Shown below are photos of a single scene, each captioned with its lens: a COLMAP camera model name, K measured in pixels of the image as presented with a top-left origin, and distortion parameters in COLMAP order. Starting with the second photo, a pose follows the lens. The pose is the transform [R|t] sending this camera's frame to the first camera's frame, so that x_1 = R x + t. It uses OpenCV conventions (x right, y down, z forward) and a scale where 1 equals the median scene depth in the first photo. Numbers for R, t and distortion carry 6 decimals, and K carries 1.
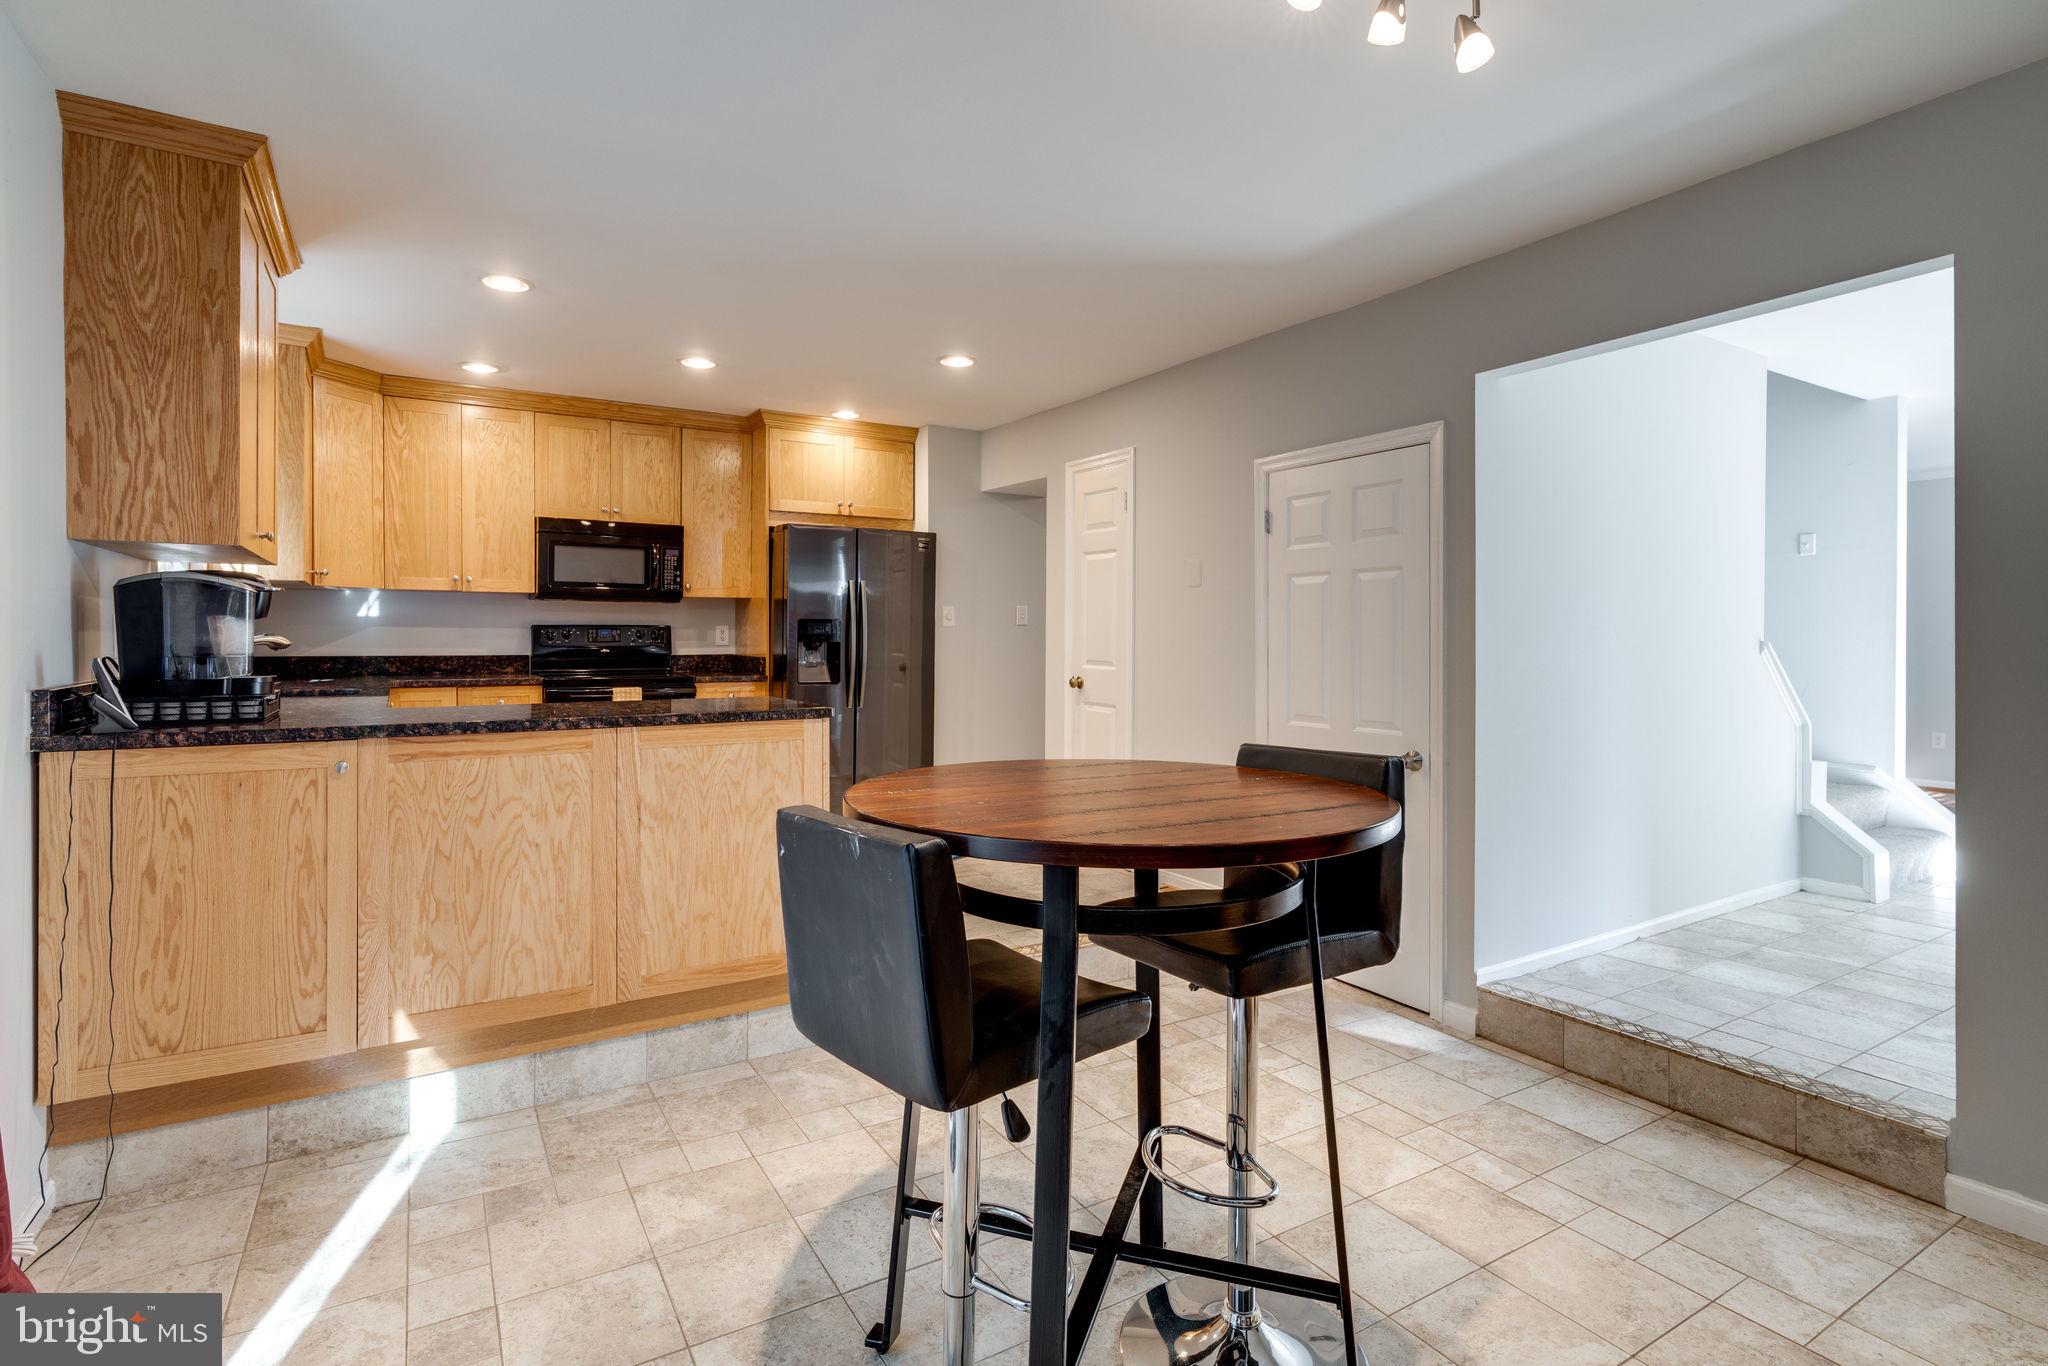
lens RADIAL K [[996.1, 0, 1020.6], [0, 996.1, 633.6], [0, 0, 1]] dist [0.000869, 0.000650]
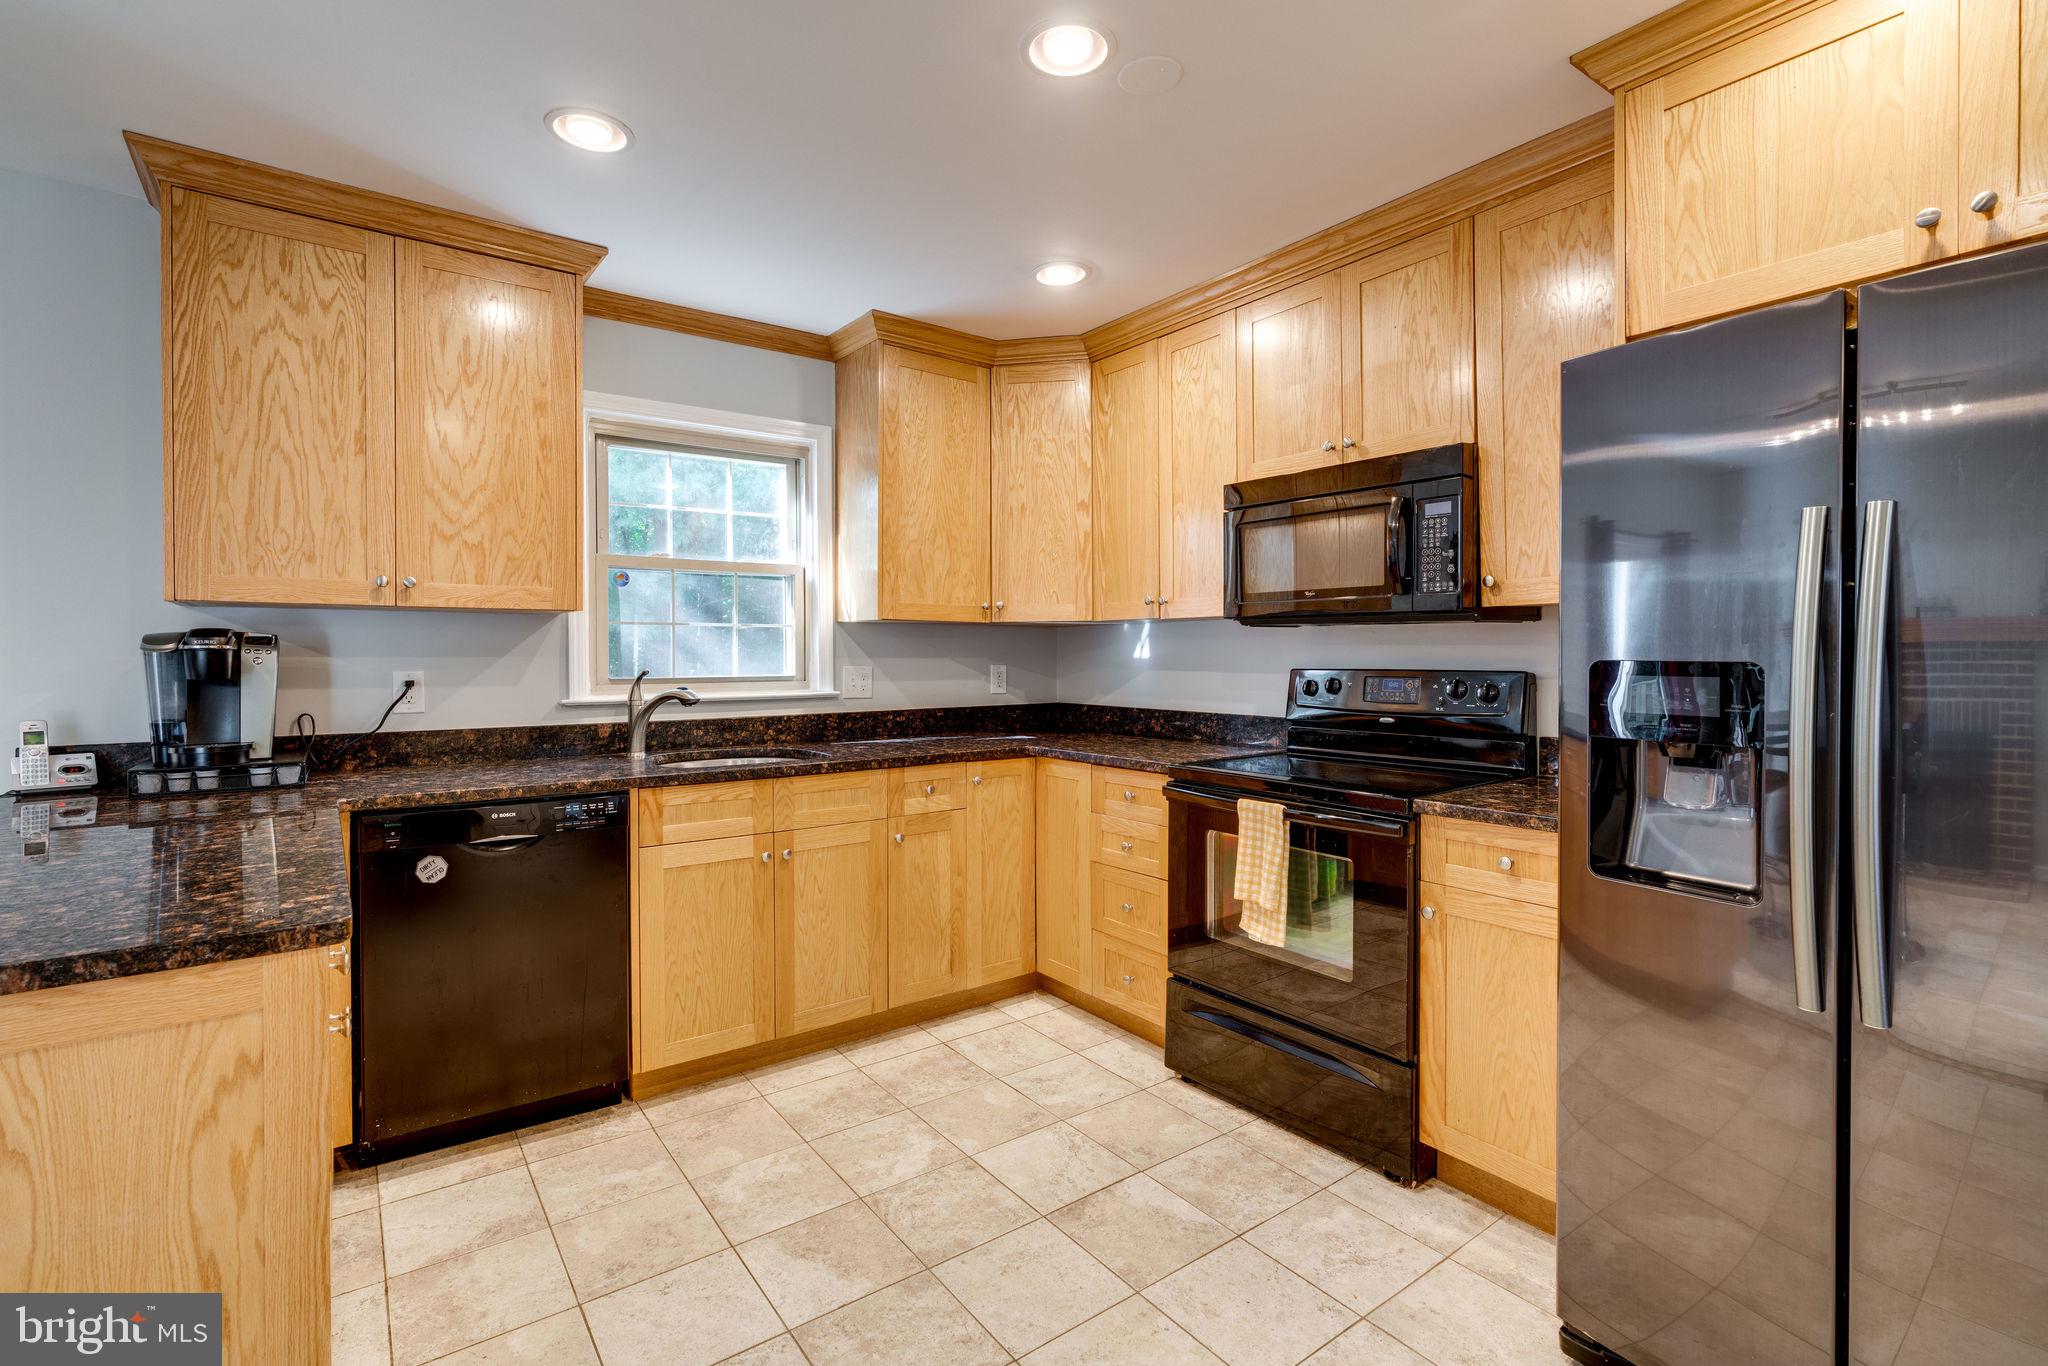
lens RADIAL K [[931.8, 0, 1011.1], [0, 931.8, 660.9], [0, 0, 1]] dist [-0.002969, -0.000018]
pose [[0.073042, 0.003754, -0.997322, 0.083770], [0.003788, 0.999985, 0.004041, -0.027315], [0.997322, -0.004073, 0.073027, 1.331473]]
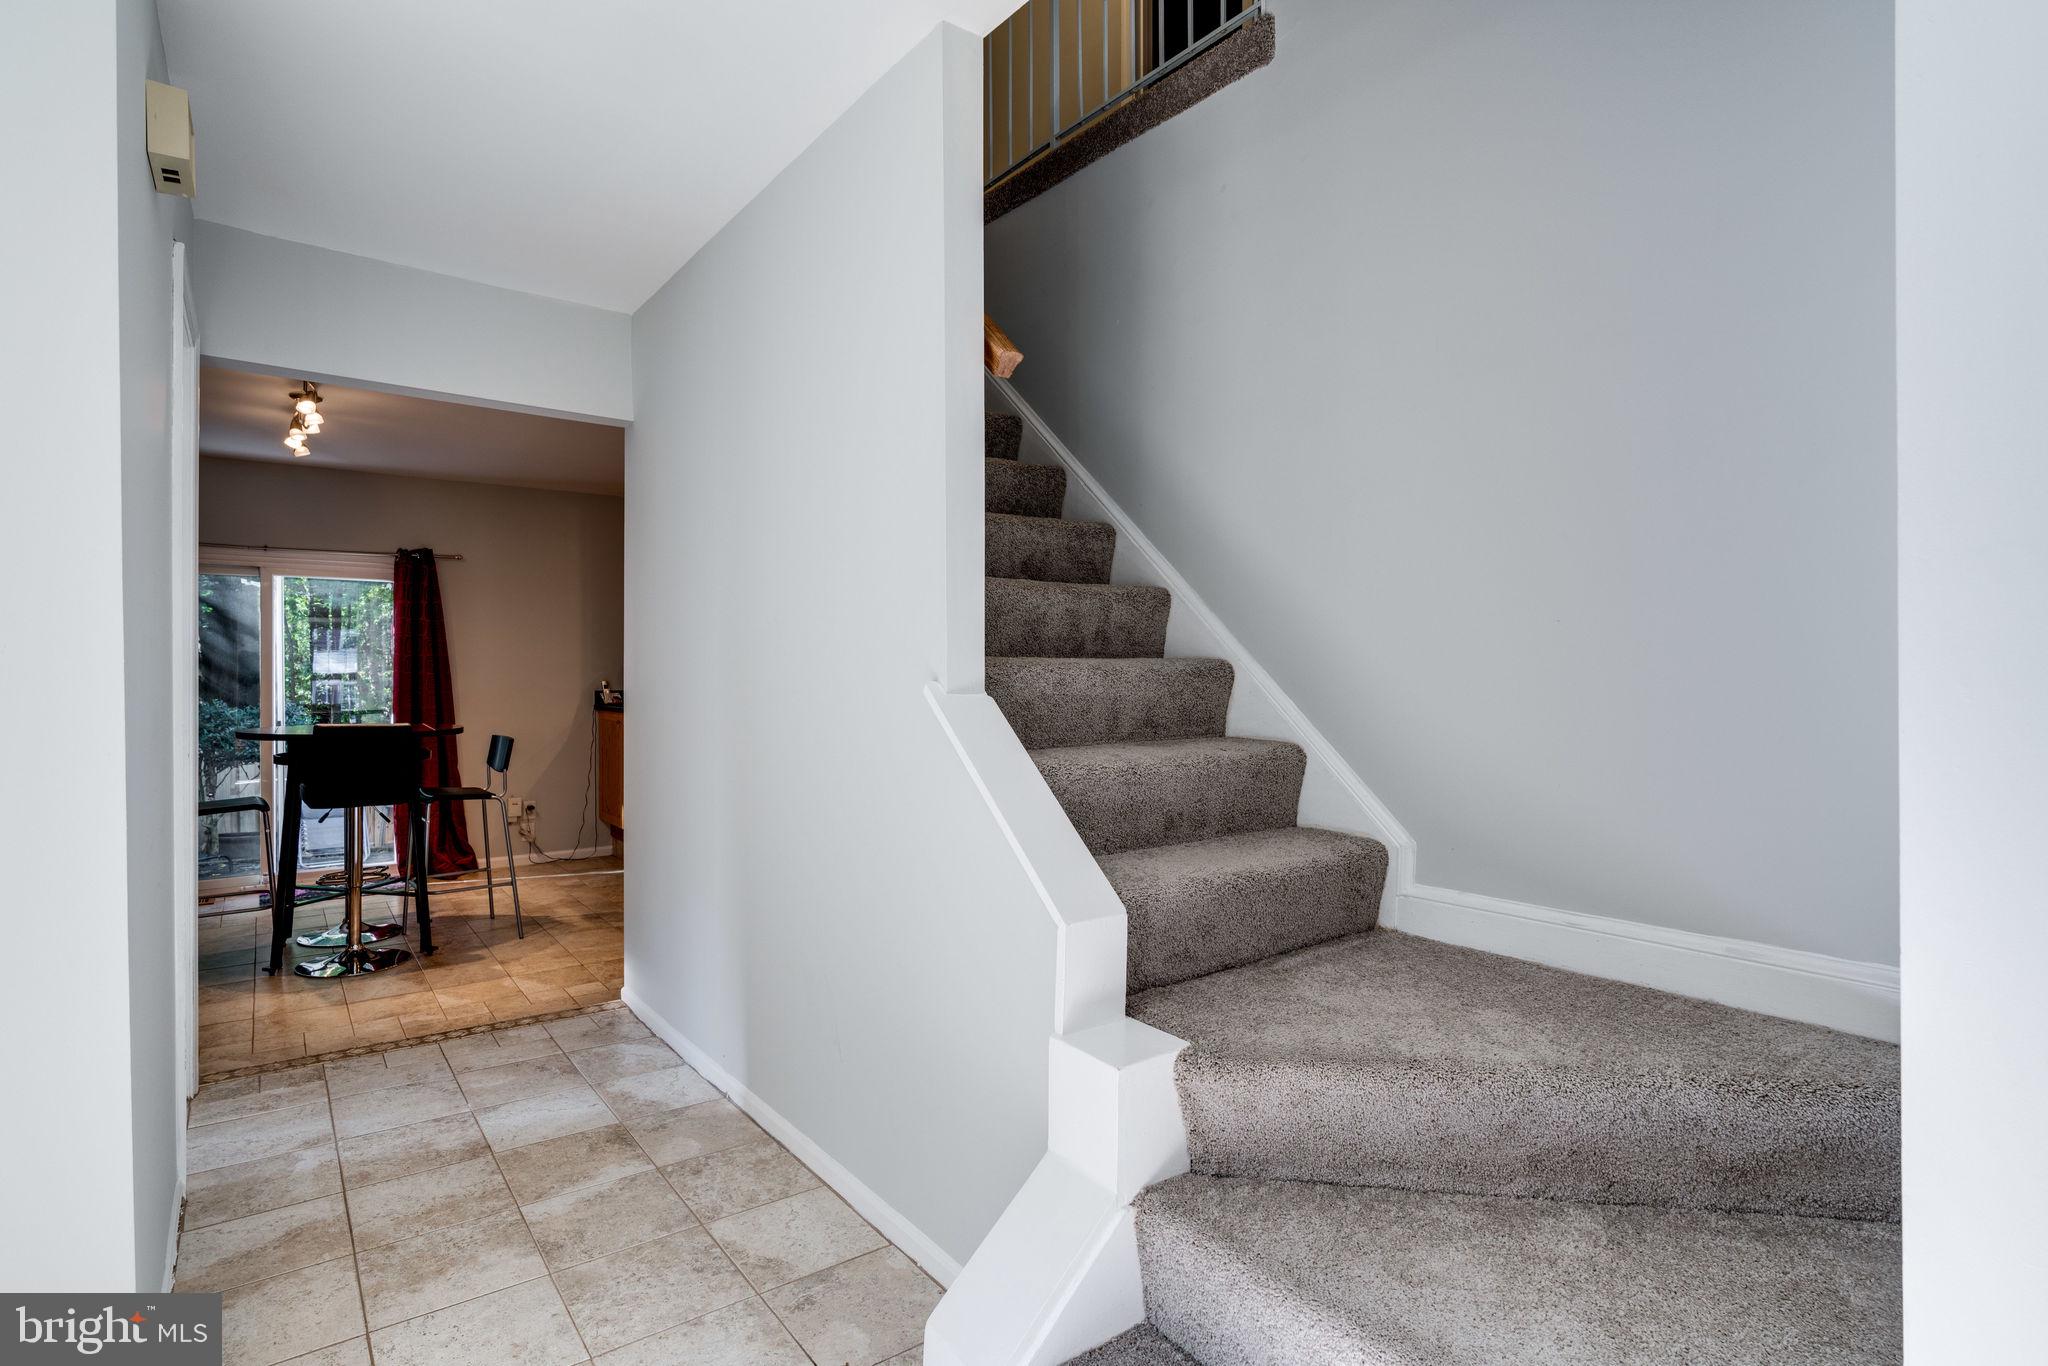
lens RADIAL K [[988.7, 0, 1016.5], [0, 988.7, 672.1], [0, 0, 1]] dist [-0.003471, -0.000222]
pose [[0.105262, -0.001596, -0.994443, 1.567116], [0.001760, 0.999997, -0.001418, -0.000220], [0.994443, -0.001601, 0.105265, 1.307712]]
